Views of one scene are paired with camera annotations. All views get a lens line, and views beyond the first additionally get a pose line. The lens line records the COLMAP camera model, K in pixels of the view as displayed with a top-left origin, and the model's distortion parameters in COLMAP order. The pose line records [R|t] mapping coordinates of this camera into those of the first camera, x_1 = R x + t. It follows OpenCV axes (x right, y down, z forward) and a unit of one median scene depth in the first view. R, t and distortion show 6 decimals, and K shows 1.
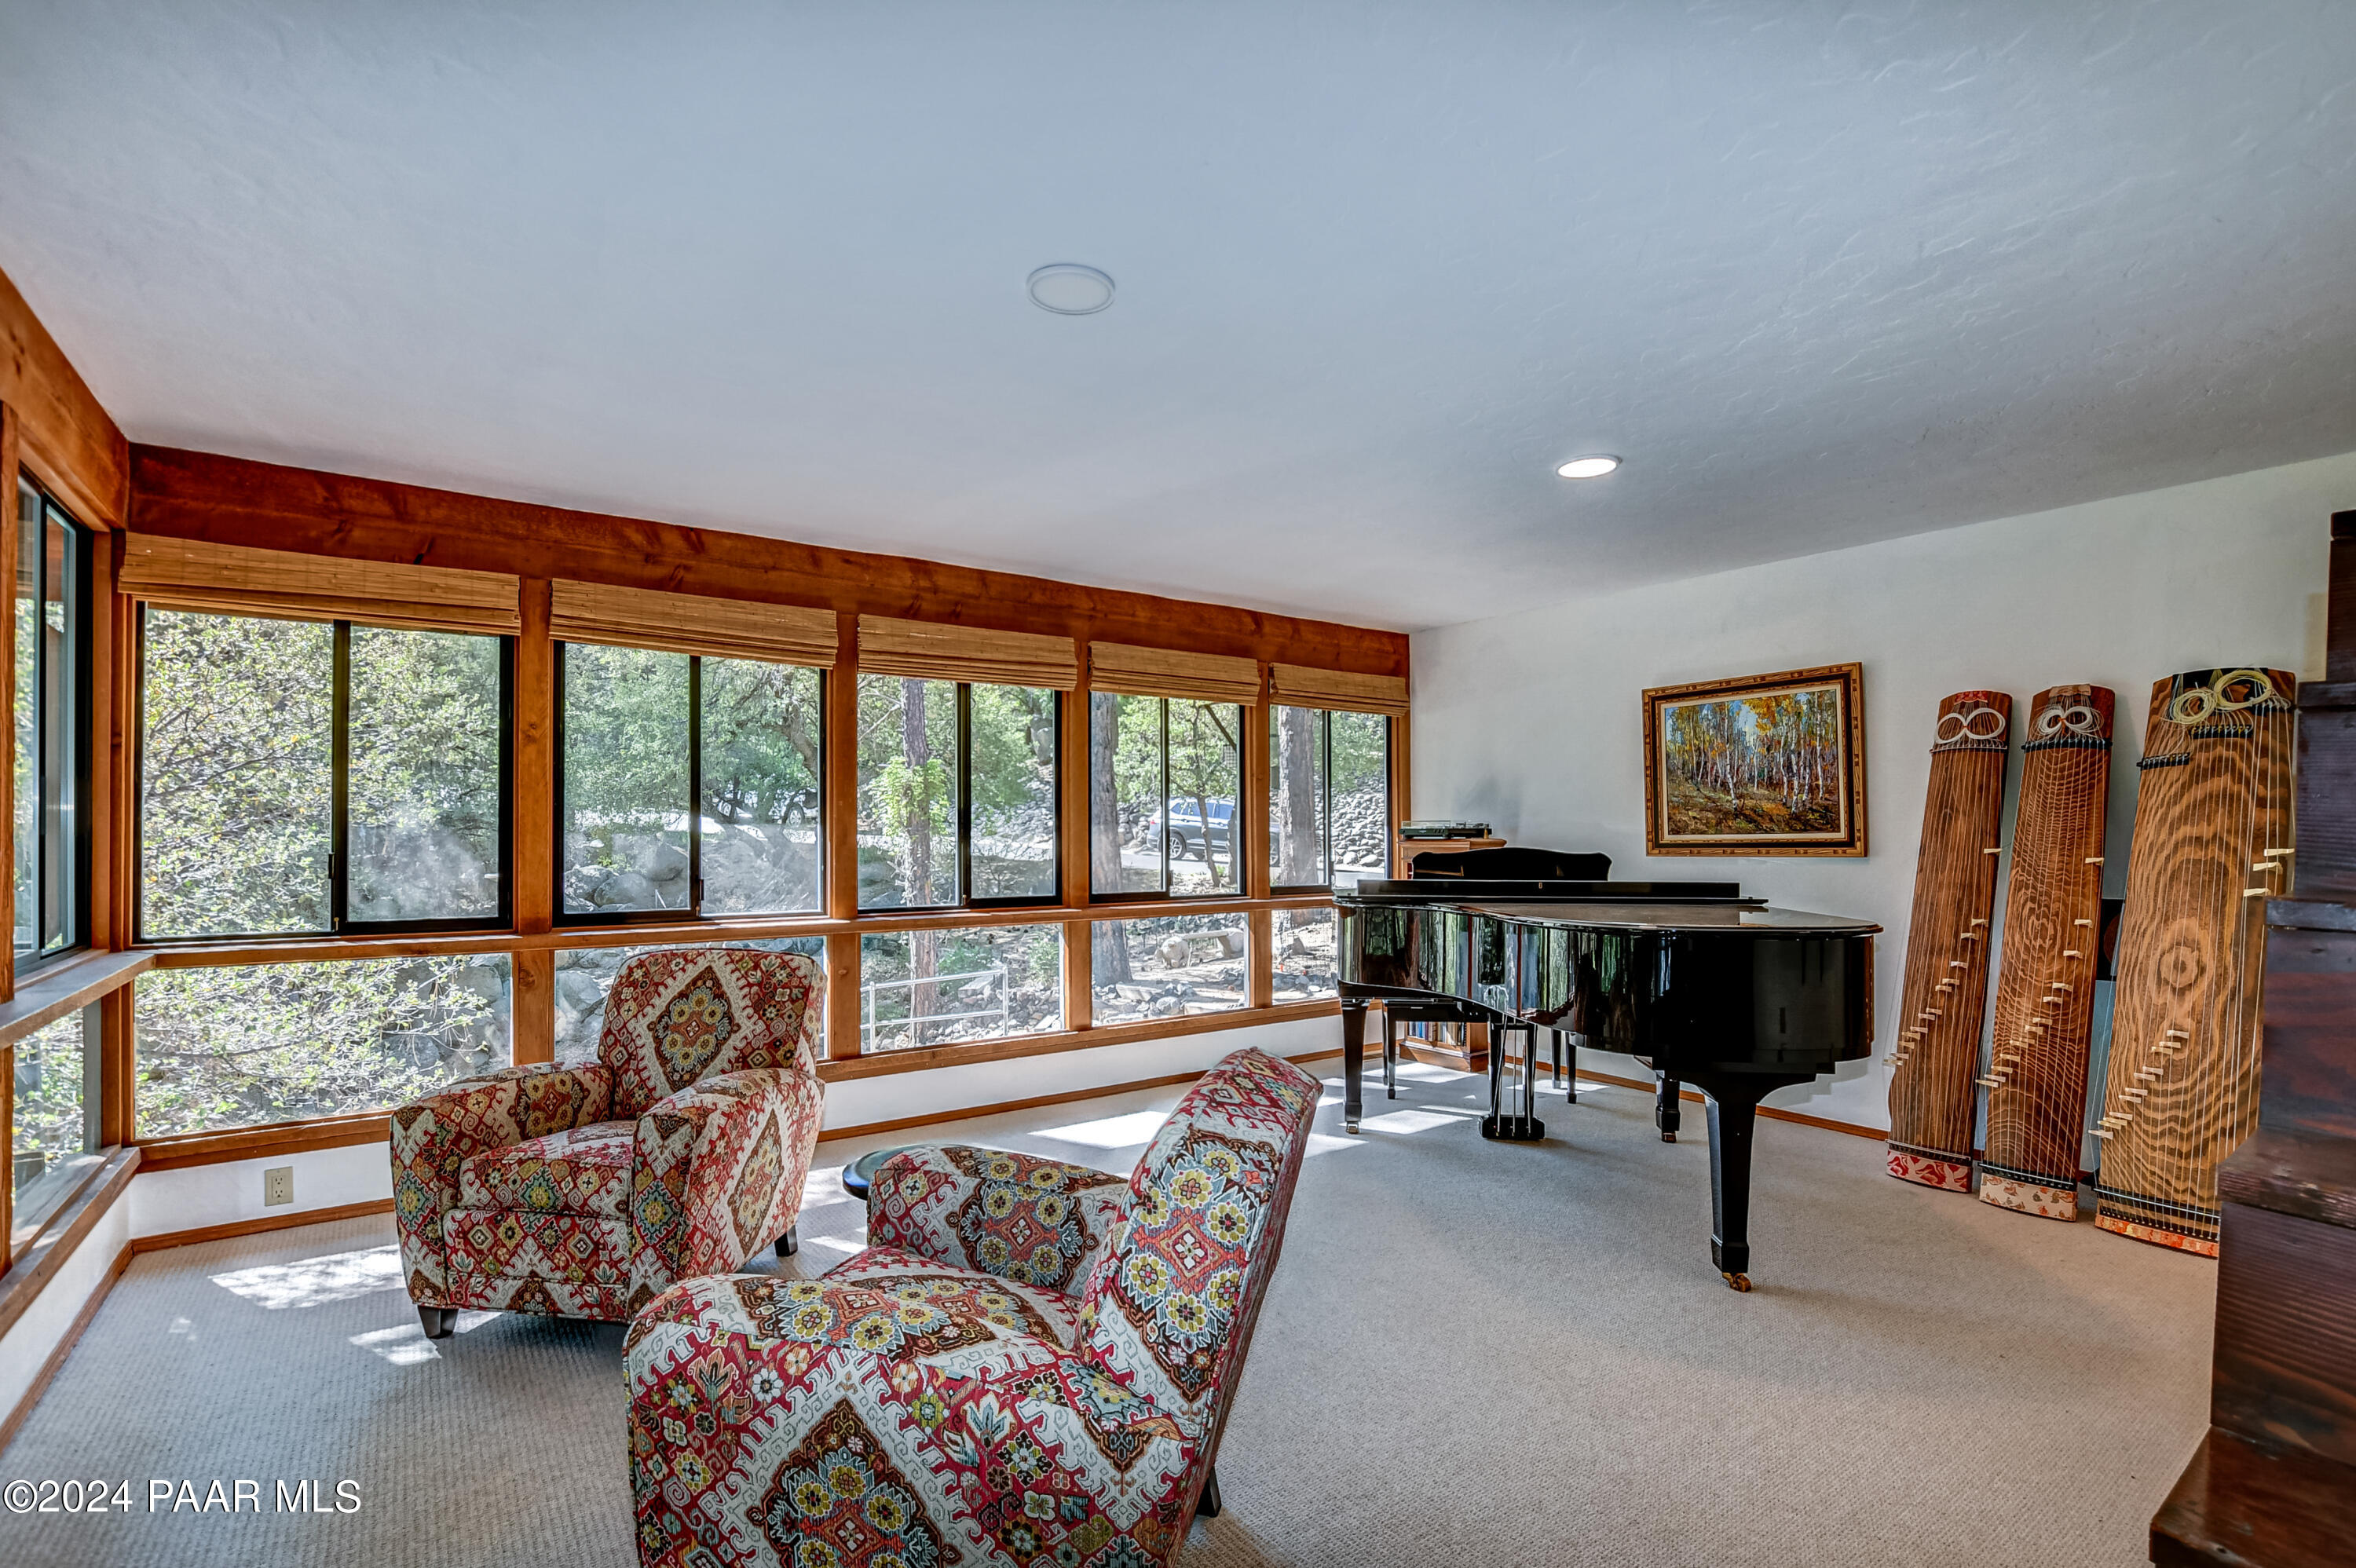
lens RADIAL K [[1068.1, 0, 1181.9], [0, 1068.1, 811.1], [0, 0, 1]] dist [-0.026083, 0.007099]
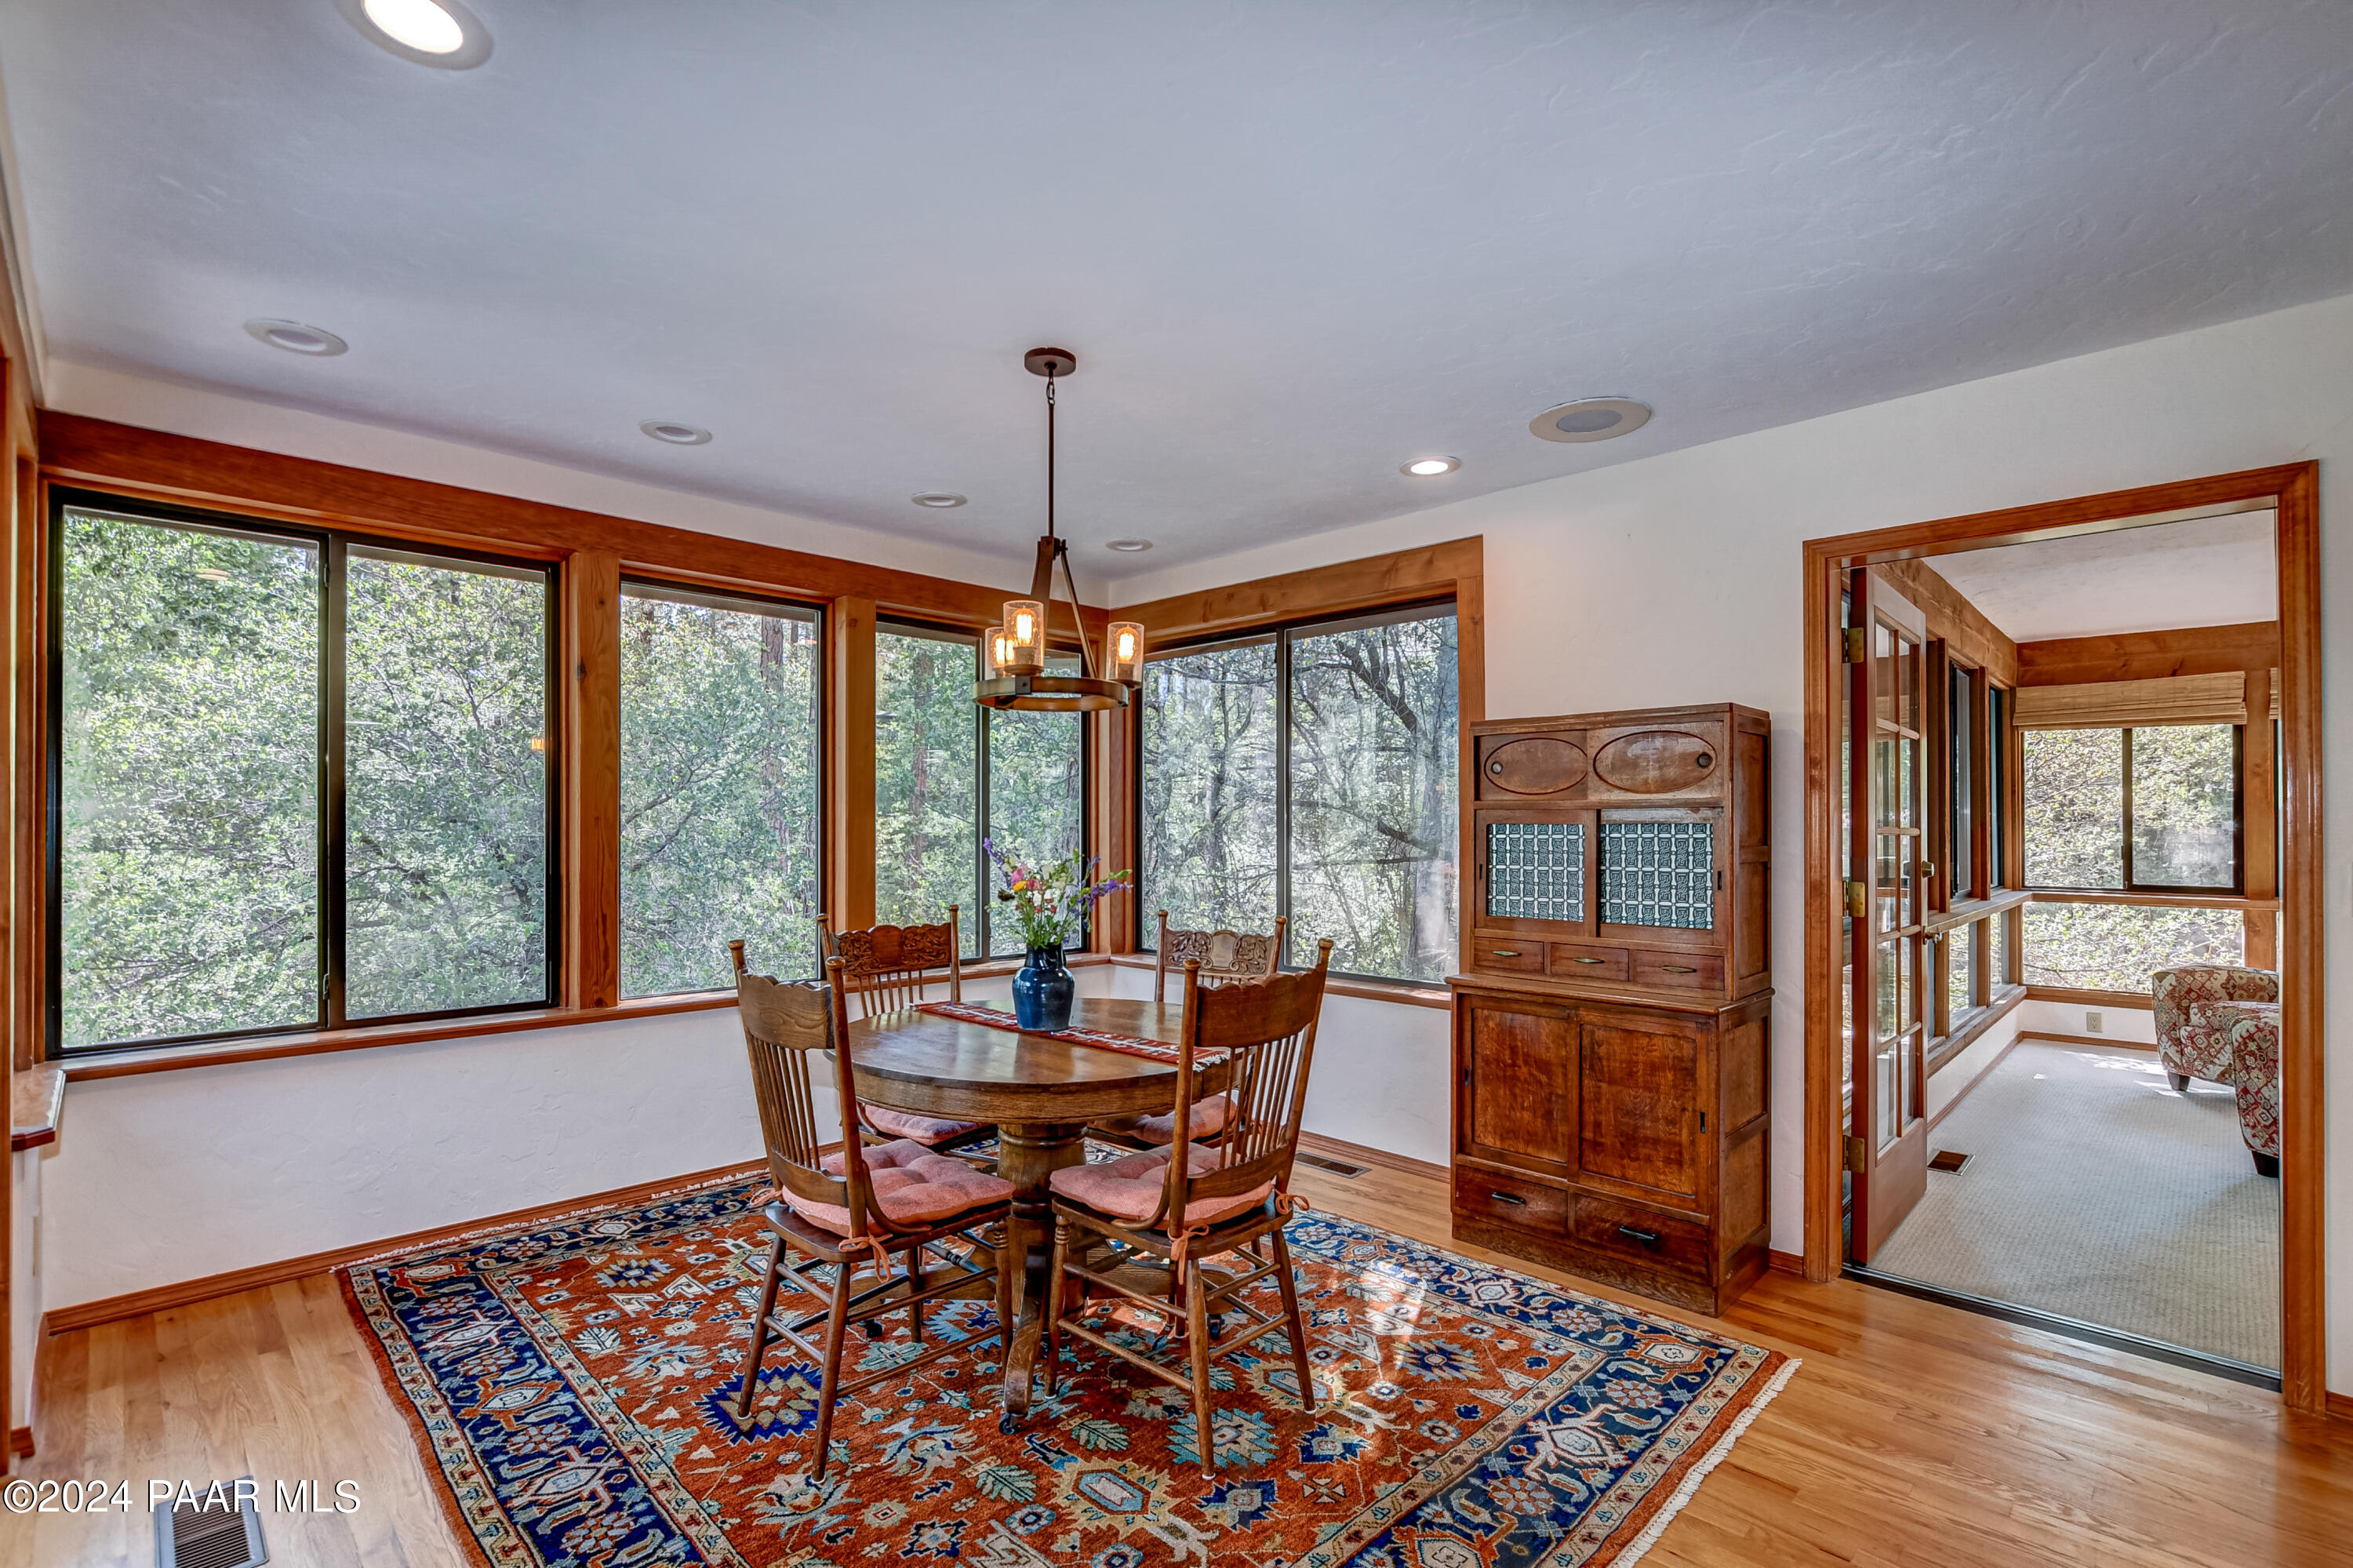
lens RADIAL K [[1065.2, 0, 1202.2], [0, 1065.2, 829.2], [0, 0, 1]] dist [-0.001394, -0.000210]
pose [[0.170959, 0.002693, -0.985274, 0.742705], [0.017128, 0.999837, 0.005705, -0.025571], [0.985129, -0.017851, 0.170885, -0.893006]]
